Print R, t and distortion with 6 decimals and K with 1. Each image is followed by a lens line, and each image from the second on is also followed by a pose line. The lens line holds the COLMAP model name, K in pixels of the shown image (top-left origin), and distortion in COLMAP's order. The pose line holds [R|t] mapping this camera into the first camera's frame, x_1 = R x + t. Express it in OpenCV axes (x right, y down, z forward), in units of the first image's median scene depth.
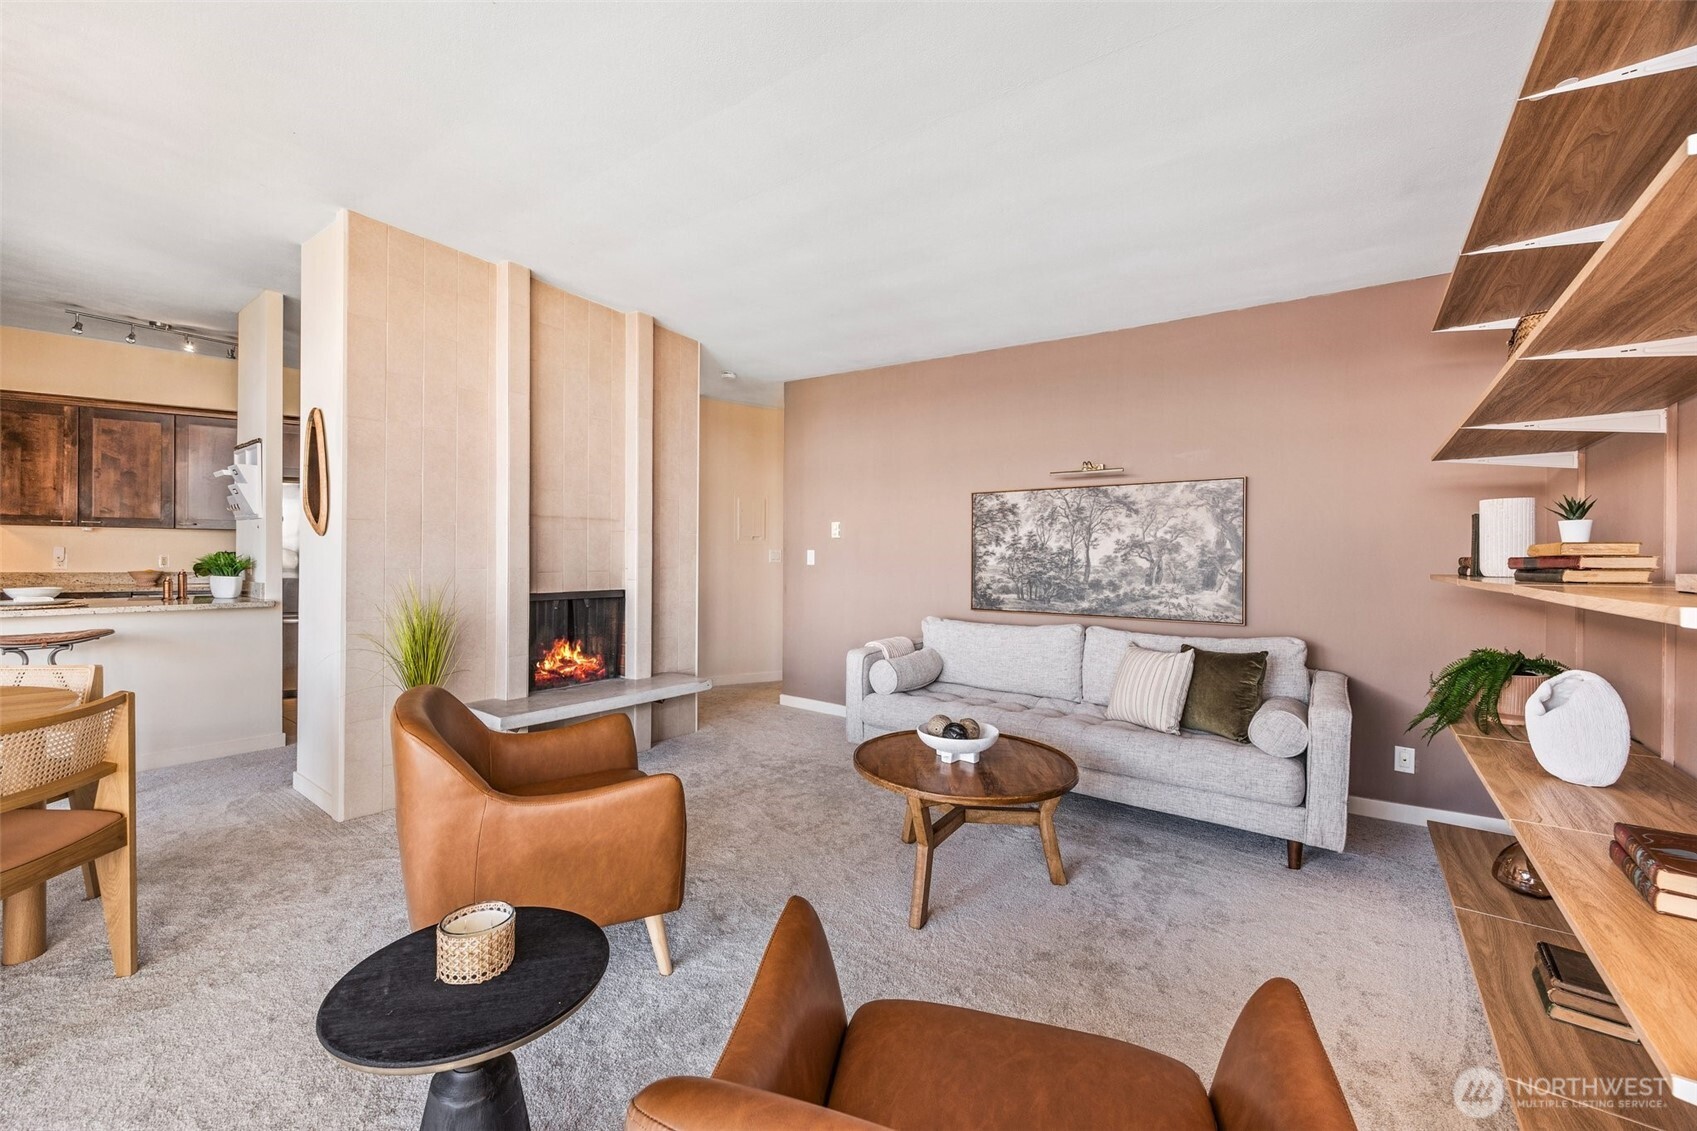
lens RADIAL K [[644.3, 0, 844.0], [0, 644.3, 552.7], [0, 0, 1]] dist [-0.002018, -0.000411]
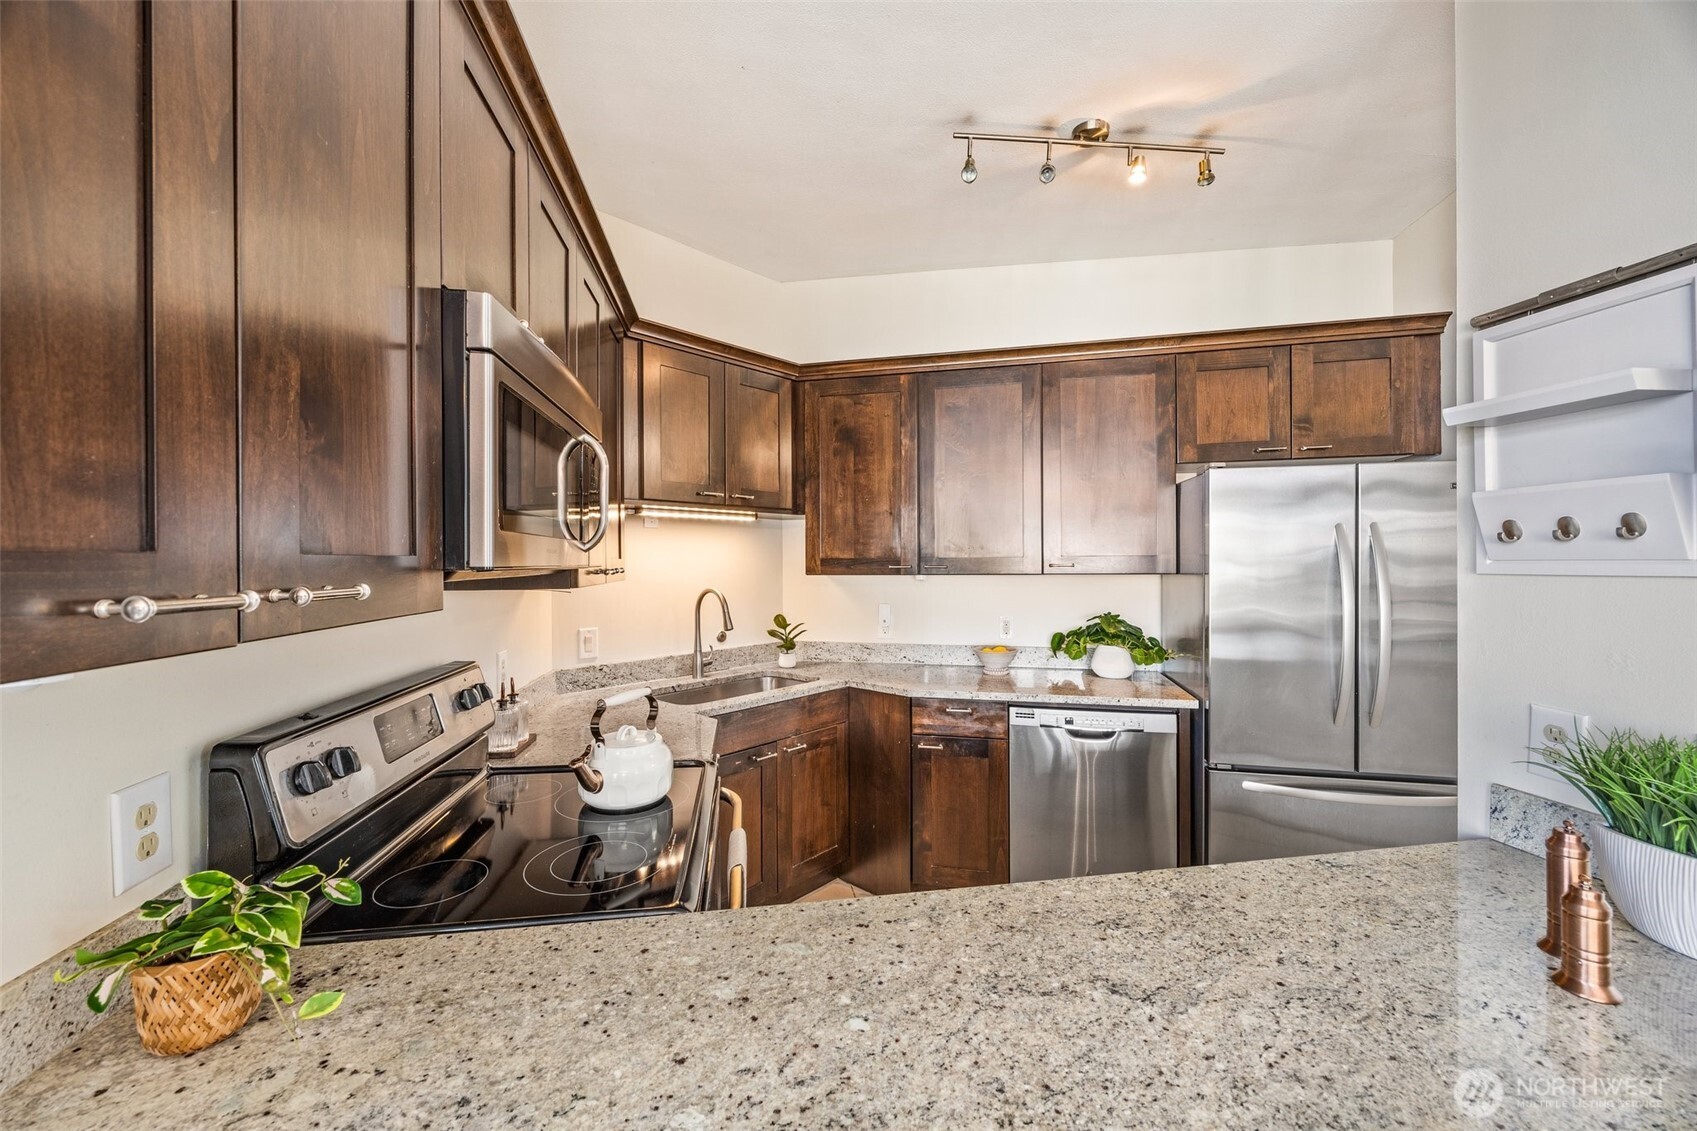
lens RADIAL K [[644.3, 0, 838.7], [0, 644.3, 563.3], [0, 0, 1]] dist [-0.002018, -0.000411]
pose [[0.709851, -0.011865, -0.704252, -0.835453], [0.013807, 0.999900, -0.002929, -0.051656], [0.704217, -0.007644, 0.709944, 0.531594]]
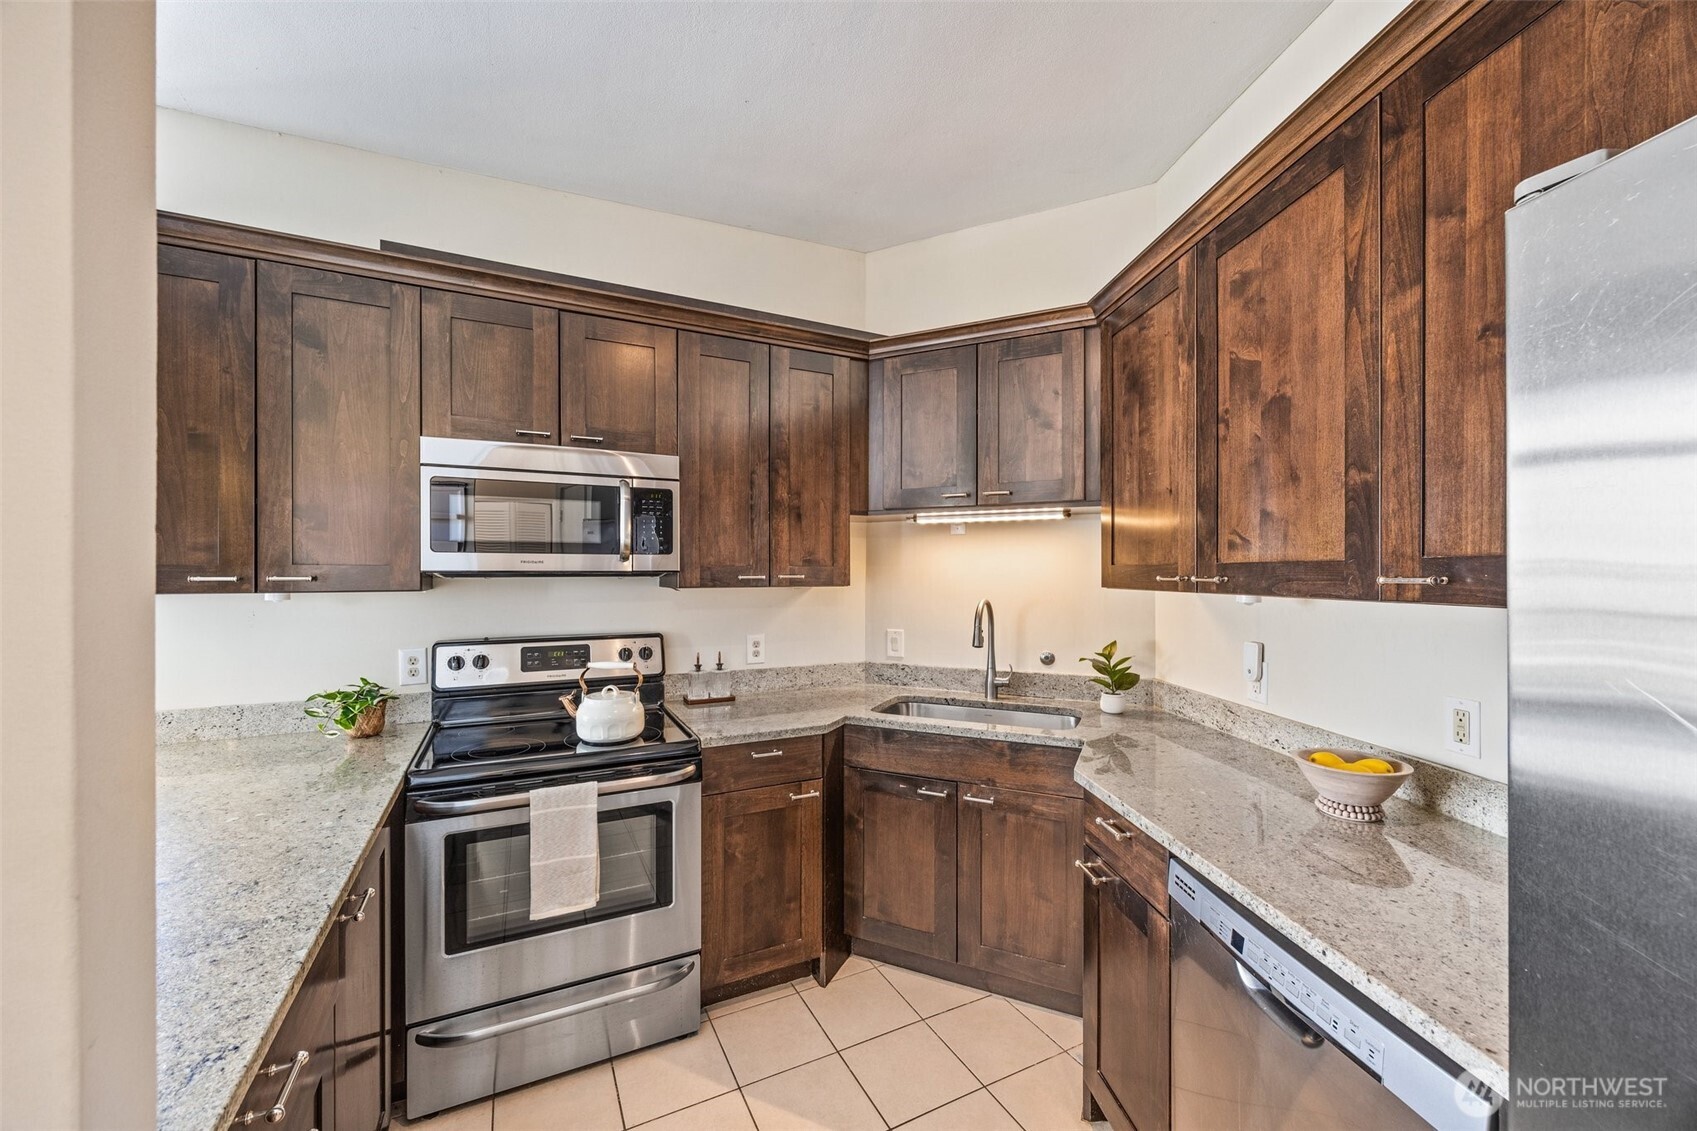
lens RADIAL K [[644.3, 0, 839.3], [0, 644.3, 575.2], [0, 0, 1]] dist [-0.002018, -0.000411]
pose [[-0.446992, -0.005924, -0.894518, -0.808959], [-0.003876, 0.999982, -0.004686, -0.048781], [0.894530, 0.001372, -0.447006, 0.994958]]
